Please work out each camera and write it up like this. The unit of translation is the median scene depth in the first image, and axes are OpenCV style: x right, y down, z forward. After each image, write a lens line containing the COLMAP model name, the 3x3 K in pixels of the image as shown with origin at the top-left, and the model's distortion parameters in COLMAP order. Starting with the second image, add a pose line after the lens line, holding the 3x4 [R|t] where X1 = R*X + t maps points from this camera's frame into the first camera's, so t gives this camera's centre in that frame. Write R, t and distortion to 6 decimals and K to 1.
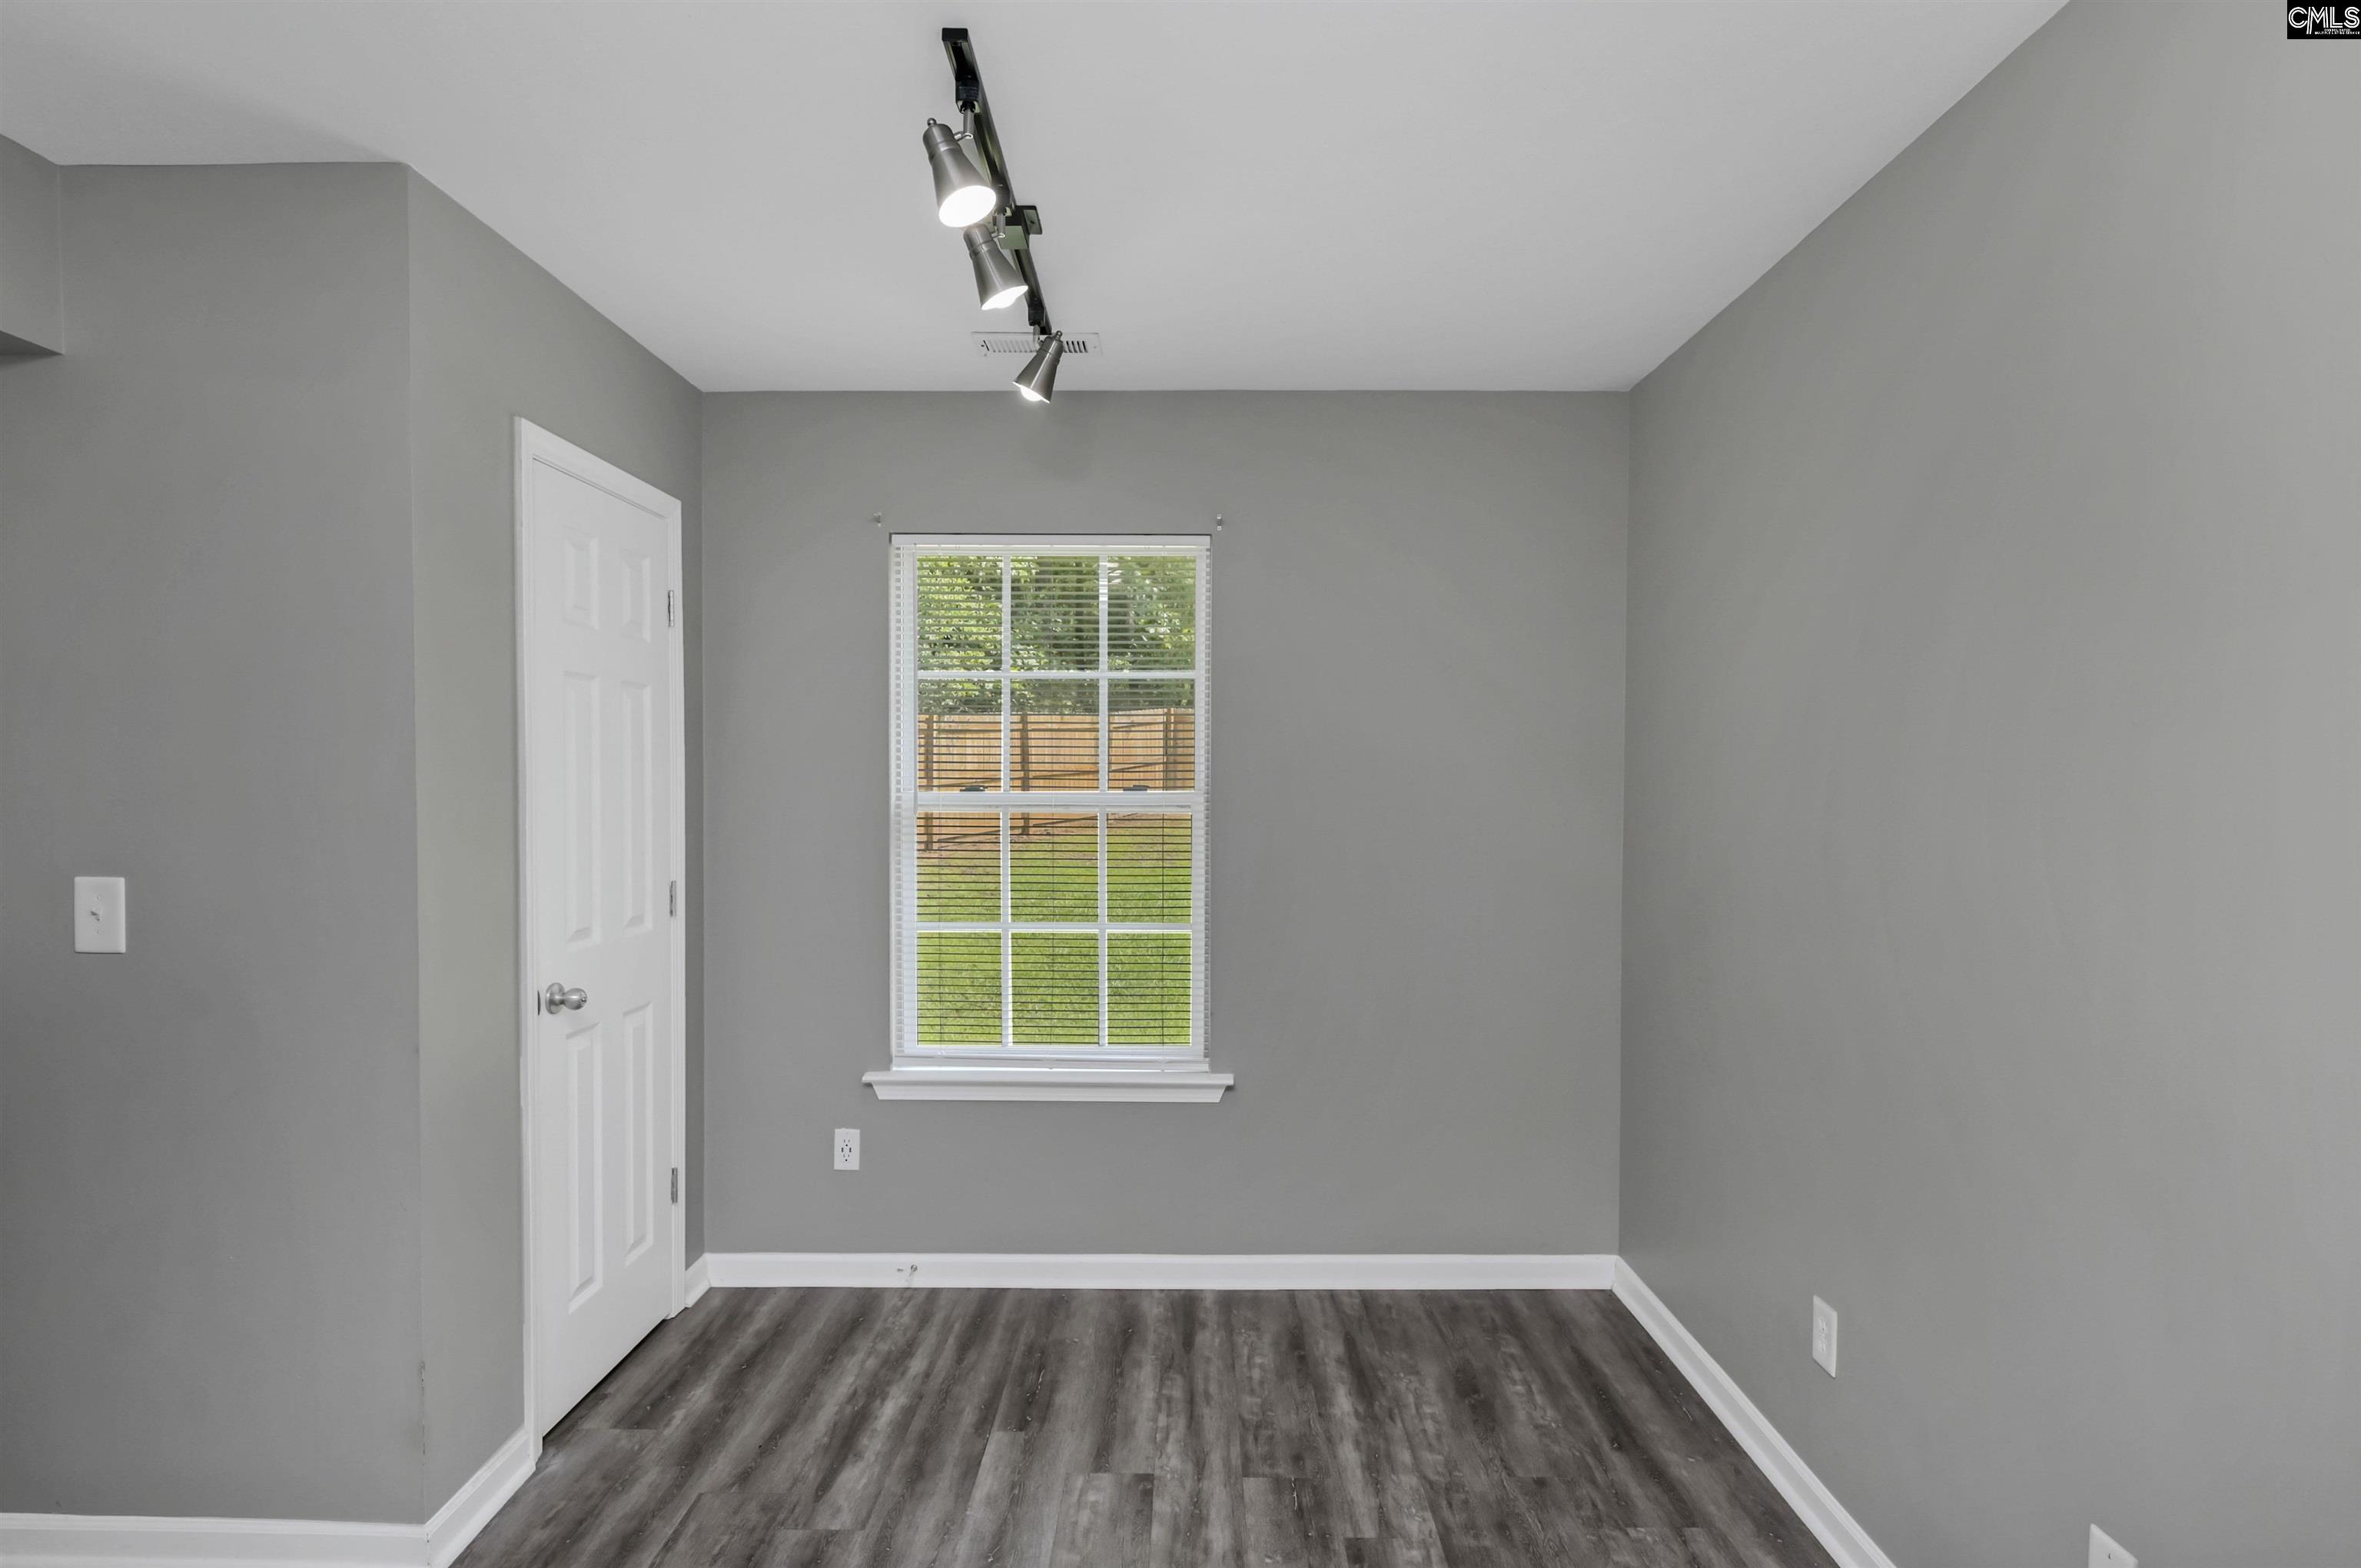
lens RADIAL K [[1198.3, 0, 1179.5], [0, 1198.3, 790.4], [0, 0, 1]] dist [0.005674, -0.000504]
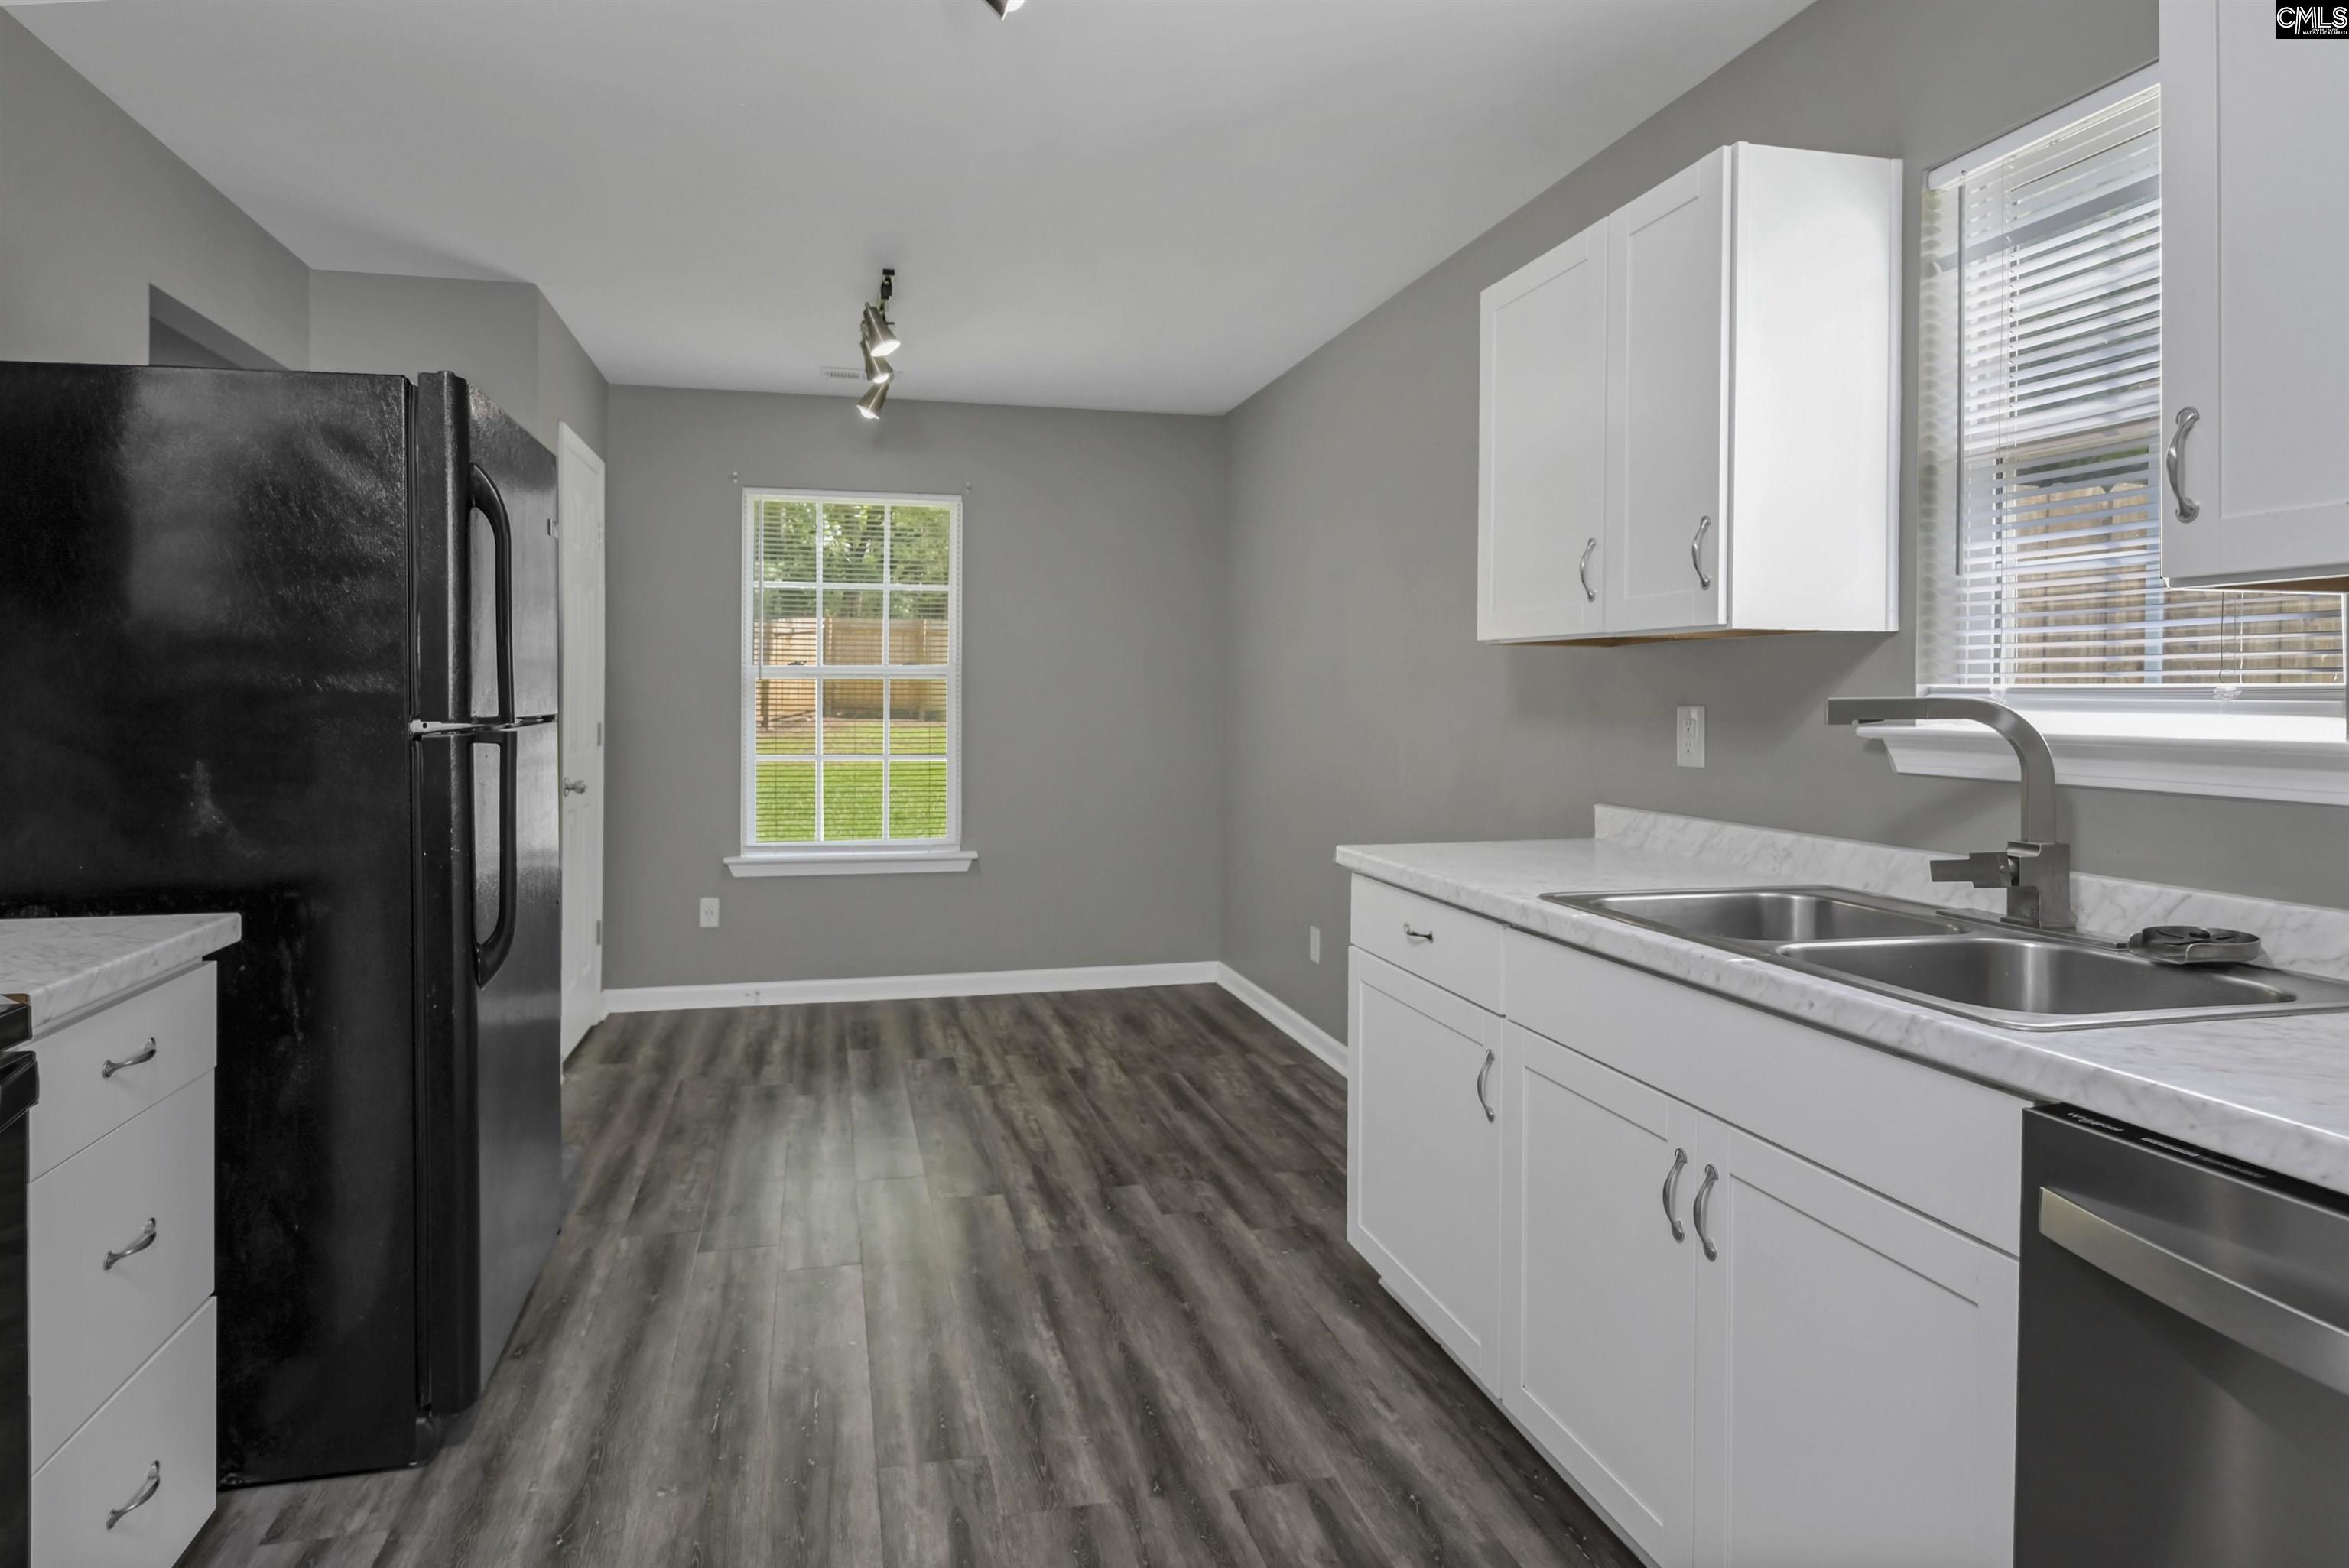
lens RADIAL K [[1269.3, 0, 1077.1], [0, 1269.3, 704.7], [0, 0, 1]] dist [-0.011722, -0.002232]
pose [[0.978357, -0.001978, 0.206914, -0.187969], [0.002228, 0.999997, -0.000978, 0.061501], [-0.206911, 0.001418, 0.978359, -0.682948]]
